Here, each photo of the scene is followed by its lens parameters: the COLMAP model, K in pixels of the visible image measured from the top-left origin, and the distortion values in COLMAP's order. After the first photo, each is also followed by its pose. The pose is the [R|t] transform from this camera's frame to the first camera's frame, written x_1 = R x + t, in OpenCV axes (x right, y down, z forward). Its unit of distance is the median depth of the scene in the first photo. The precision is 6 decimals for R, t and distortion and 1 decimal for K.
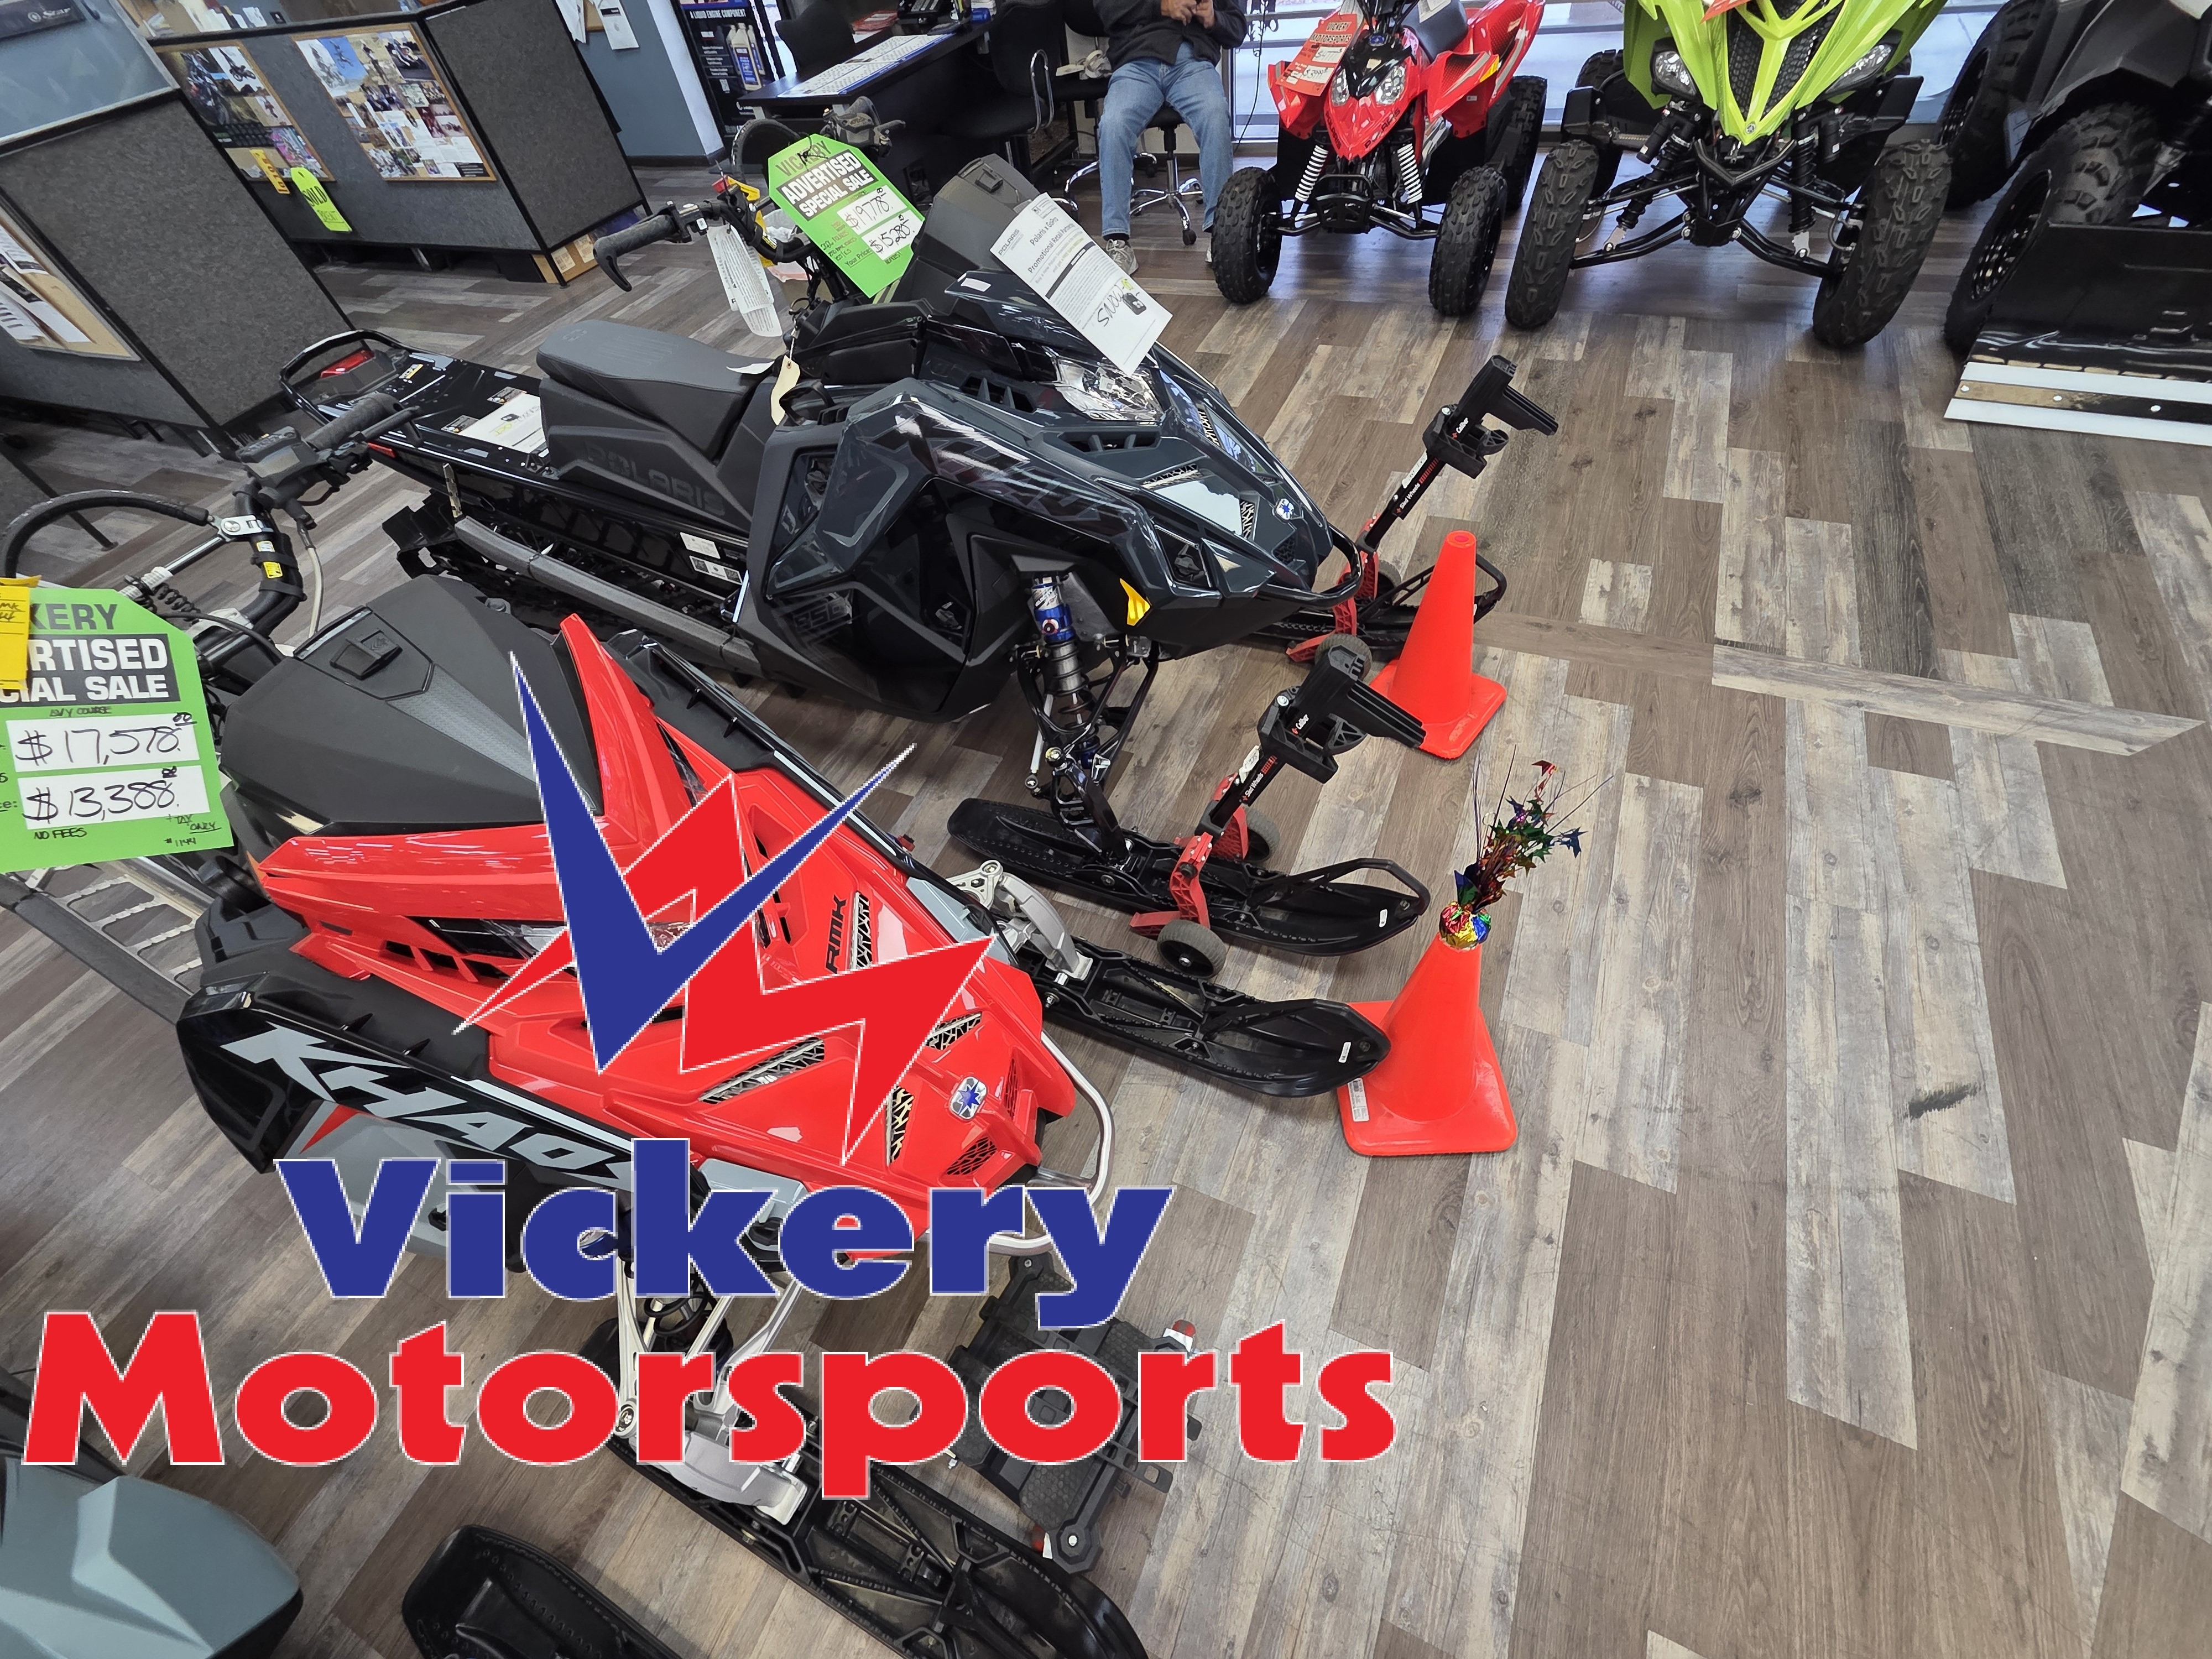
lens RADIAL K [[898.8, 0, 1106.0], [0, 898.8, 829.5], [0, 0, 1]] dist [-0.002700, -0.000421]
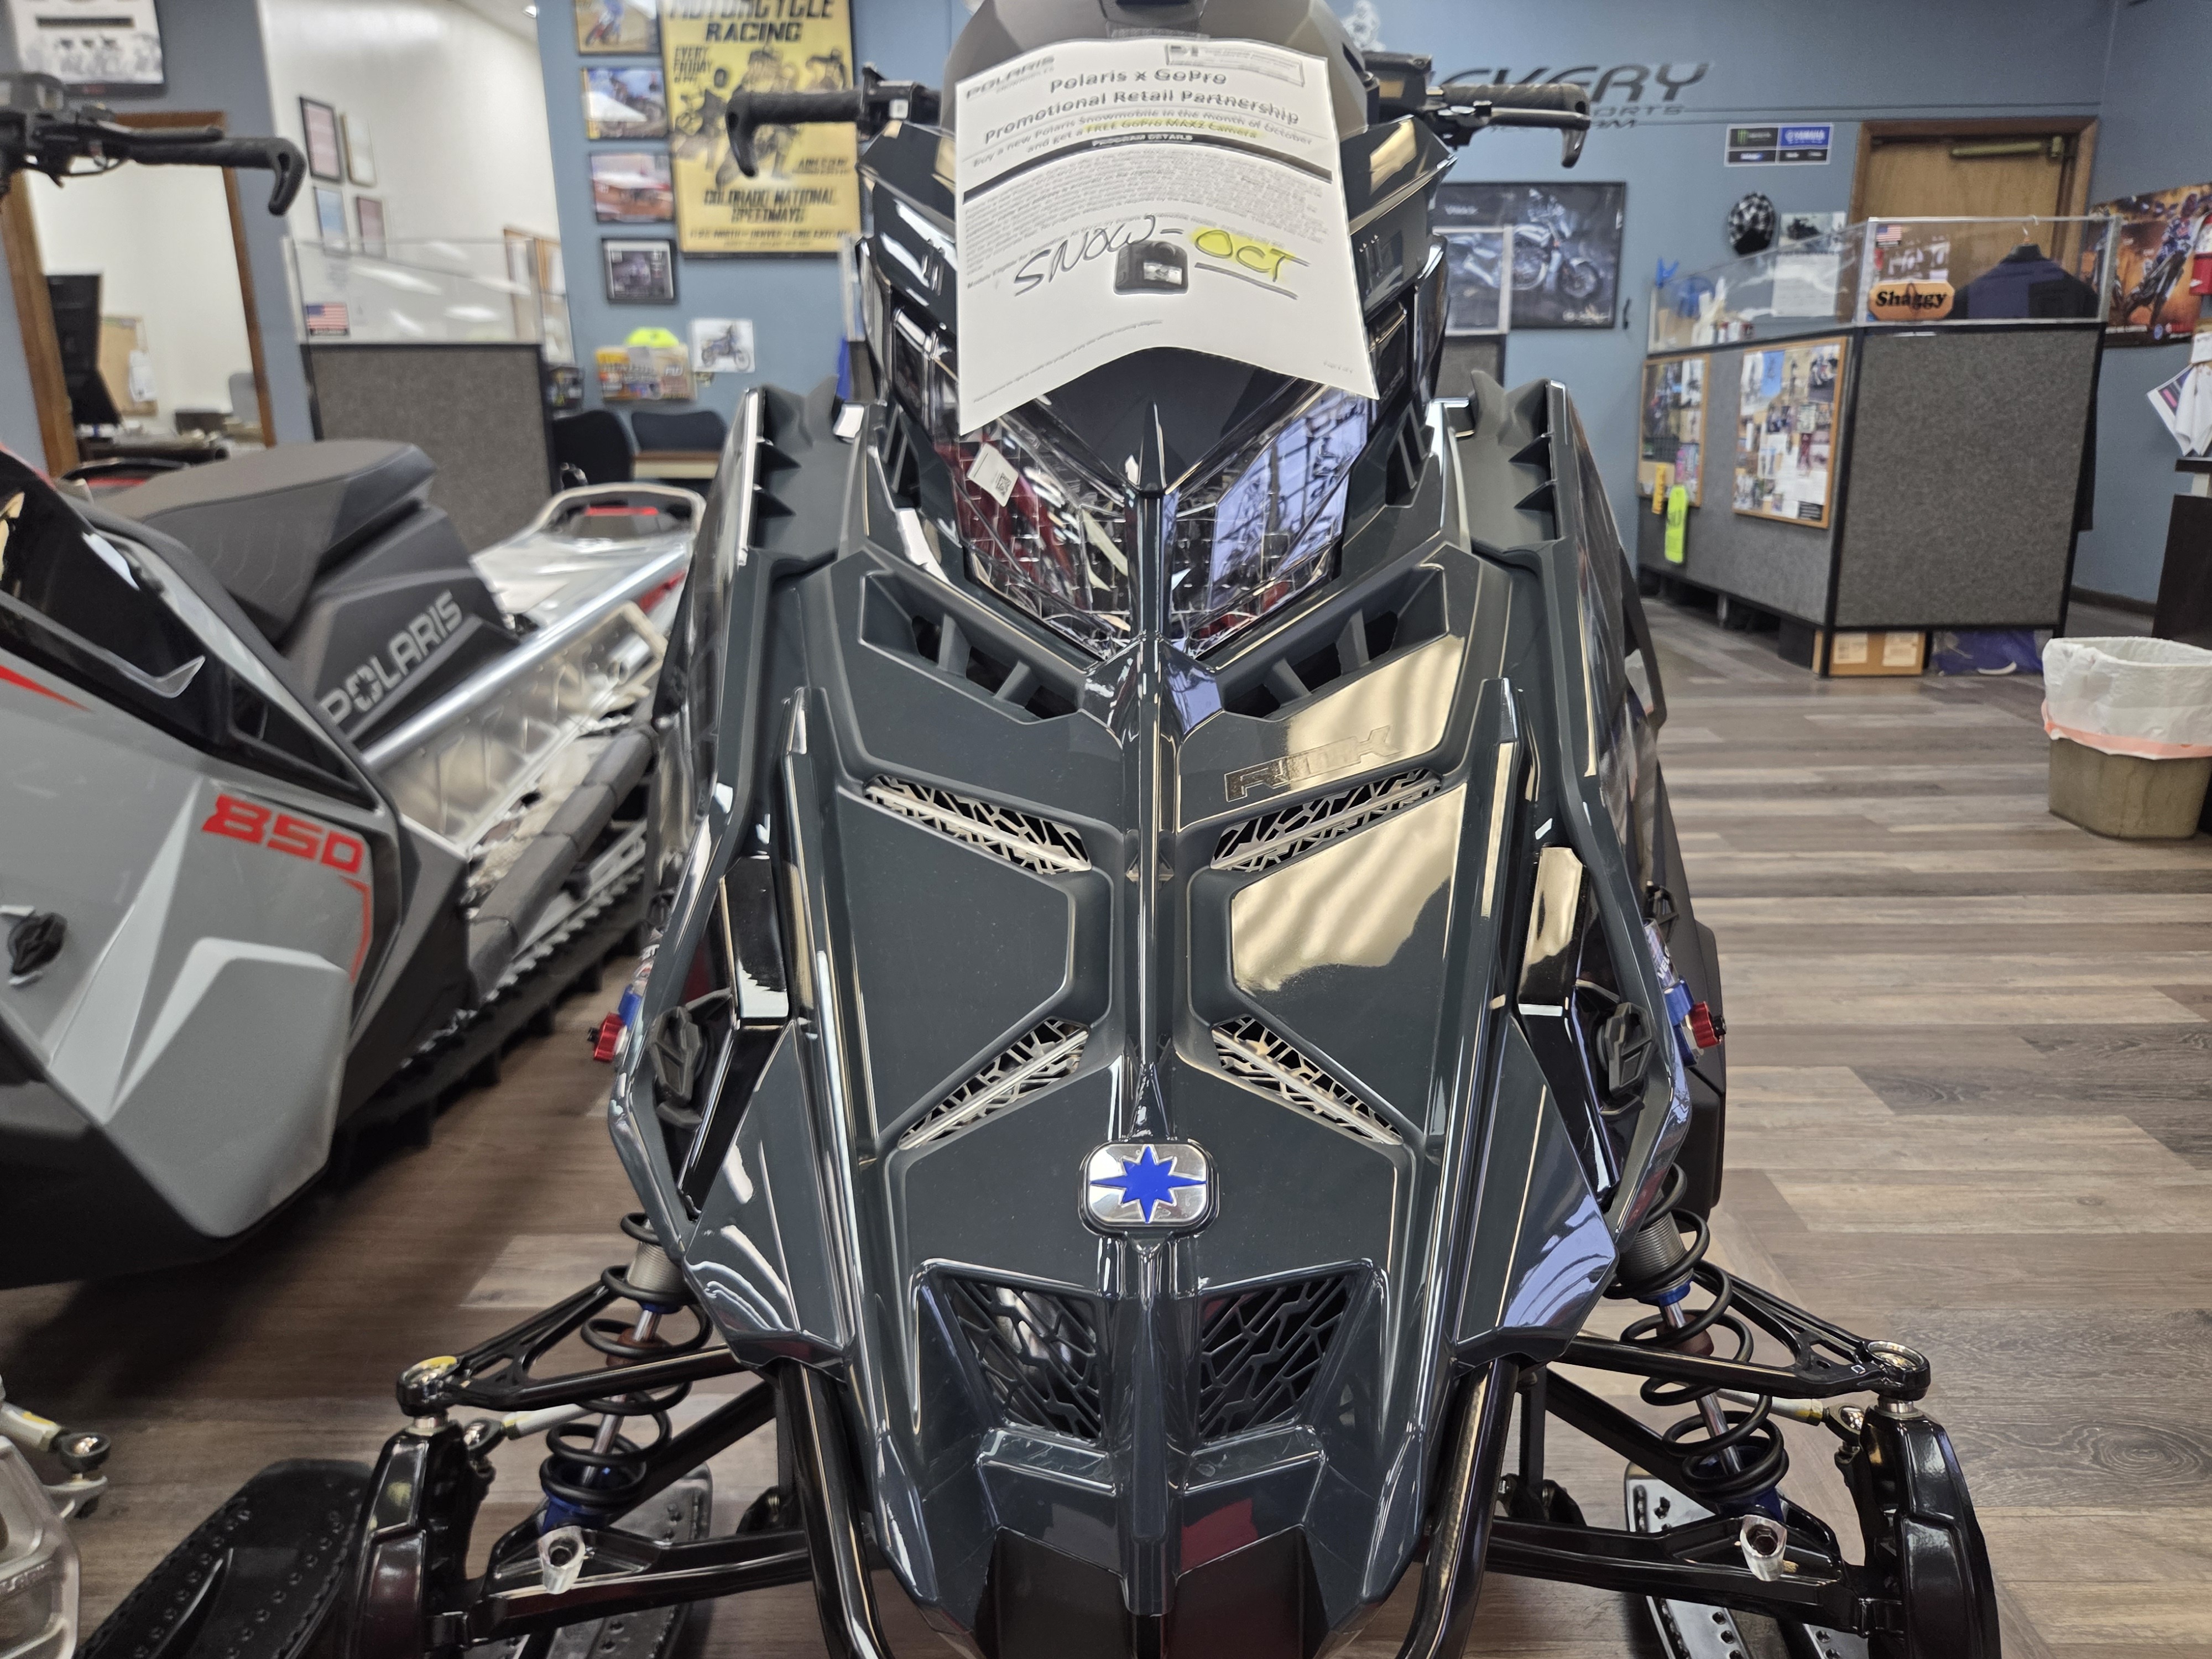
lens RADIAL K [[1520.5, 0, 1153.1], [0, 1520.5, 838.4], [0, 0, 1]] dist [0.051710, -0.043602]
pose [[0.388646, 0.358571, -0.848752, 0.168826], [-0.739454, 0.670945, -0.055145, -0.143059], [0.549693, 0.649045, 0.525907, 0.282147]]
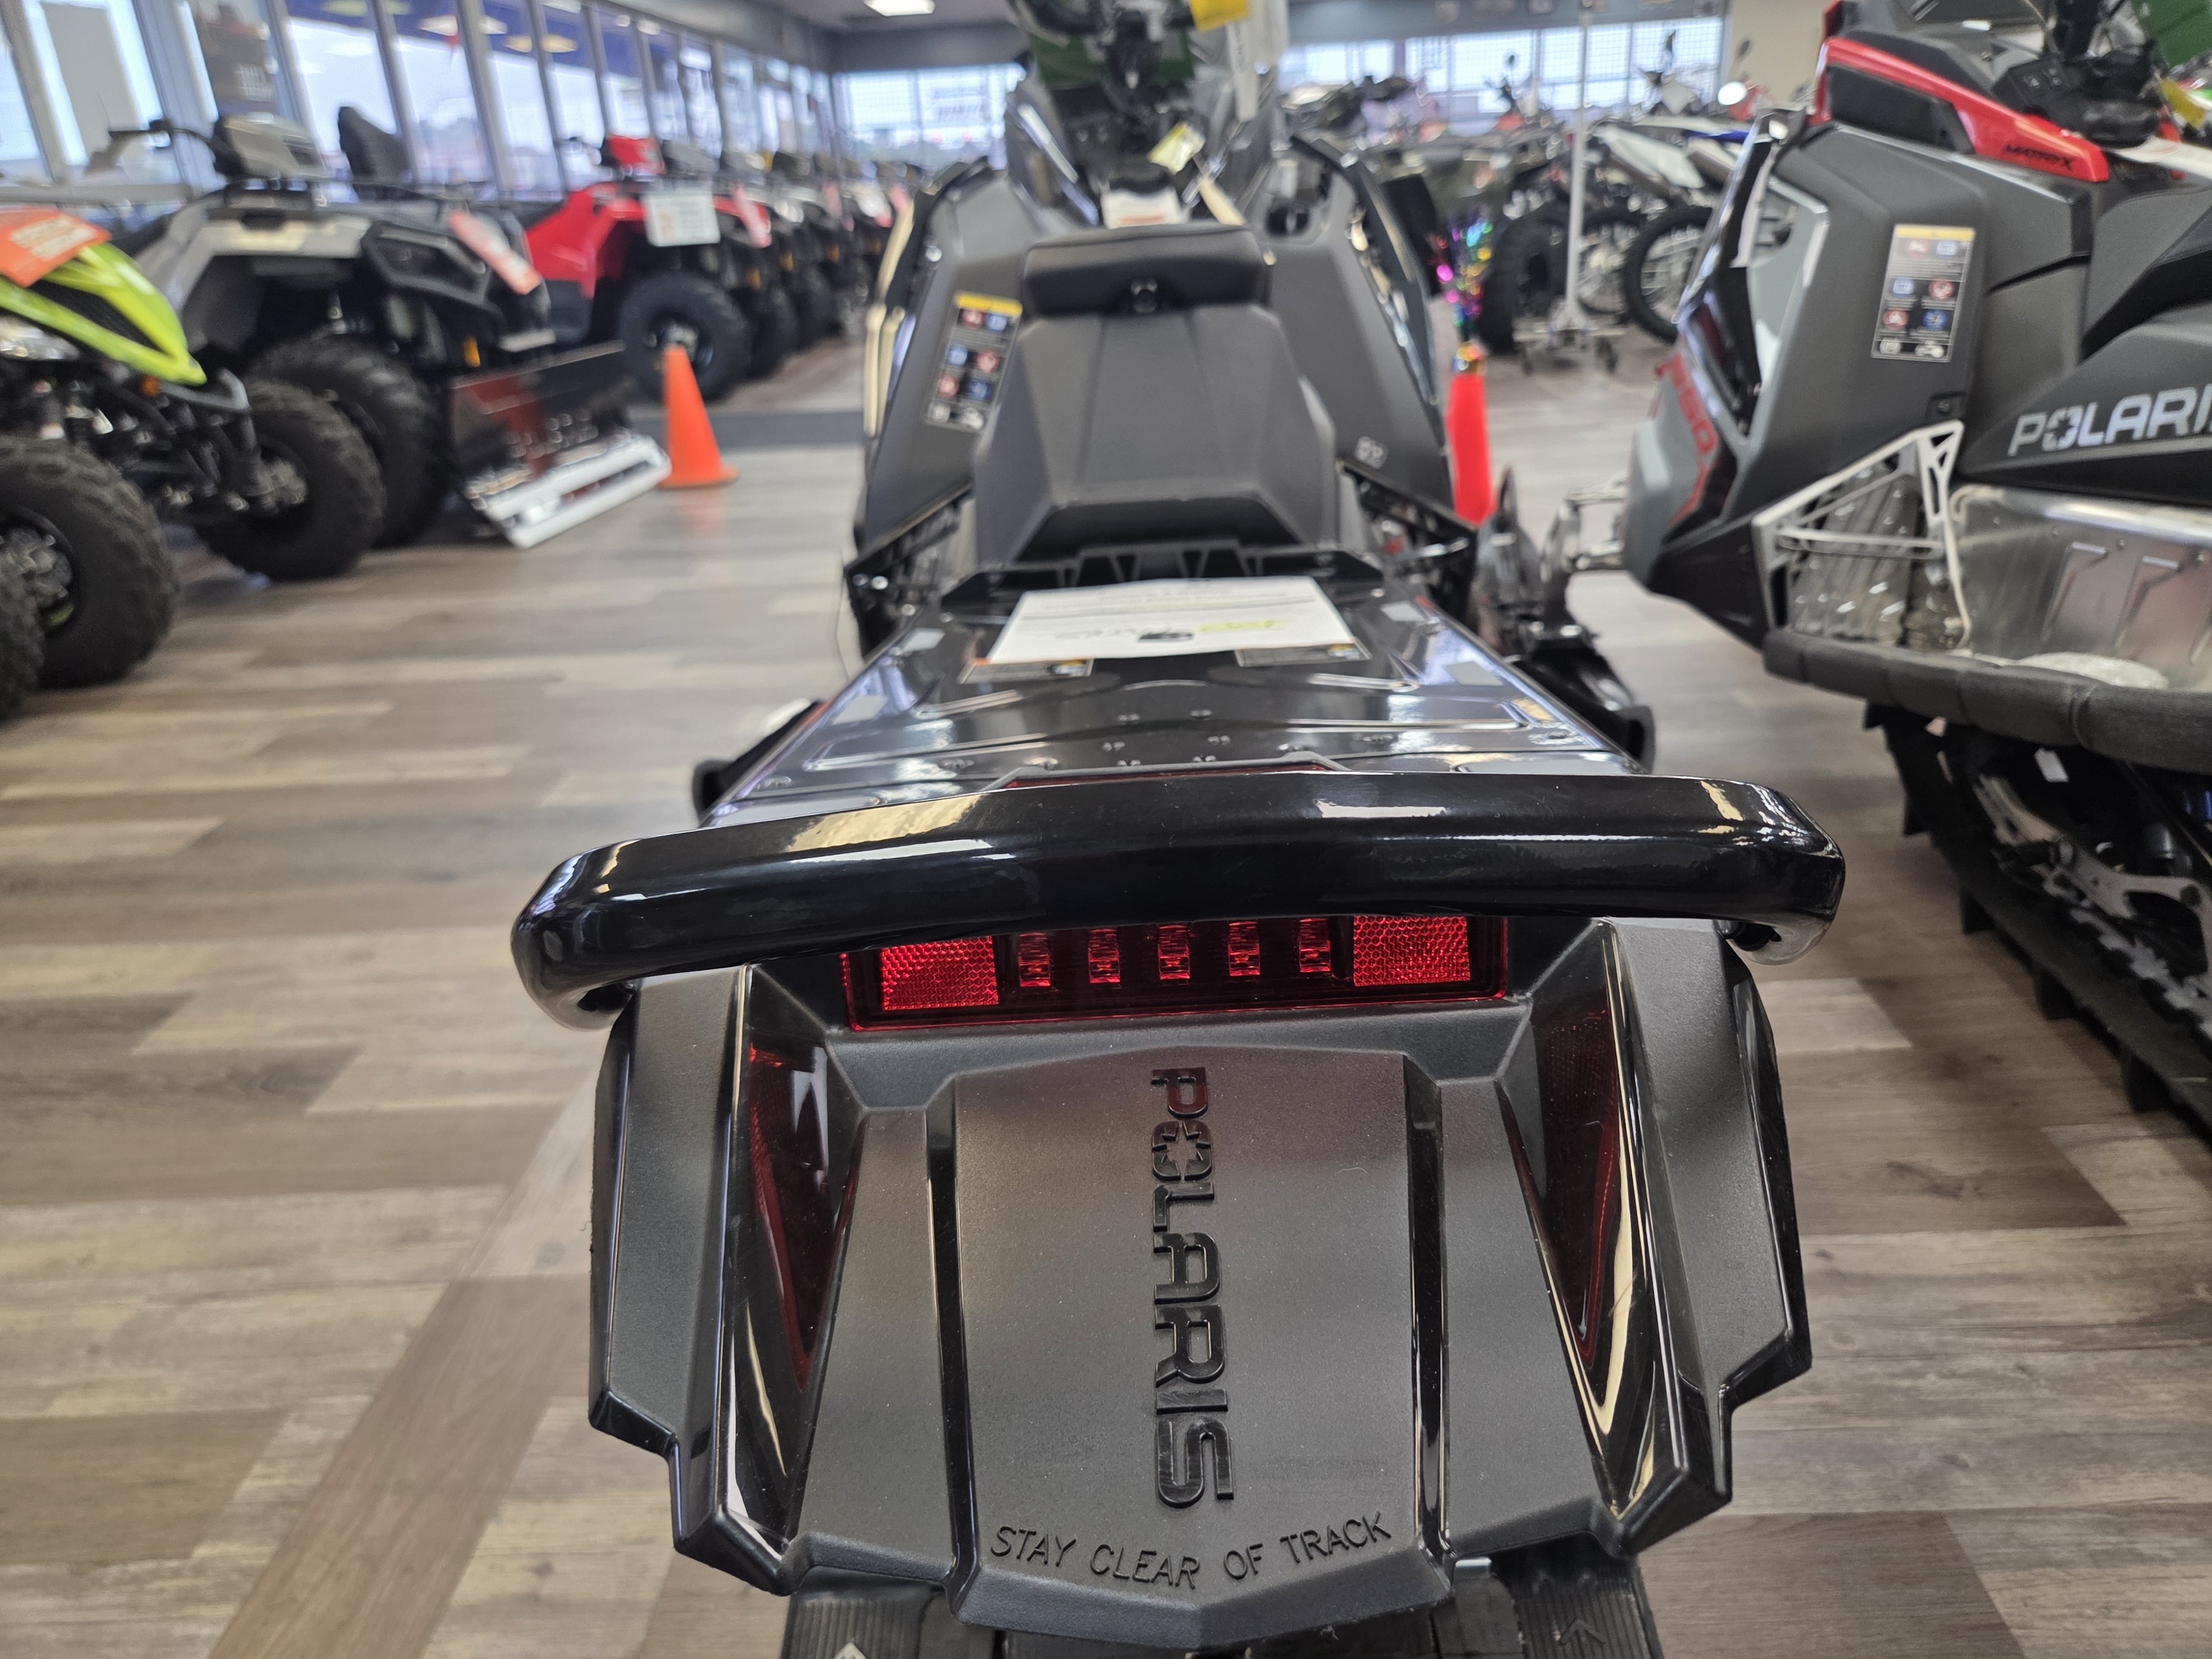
lens RADIAL K [[1510.0, 0, 1148.1], [0, 1510.0, 838.4], [0, 0, 1]] dist [0.002043, -0.007347]
pose [[-0.388555, -0.237606, 0.890263, -0.538367], [0.774832, 0.438624, 0.455241, -0.323448], [-0.498659, 0.866691, 0.013675, 0.544228]]
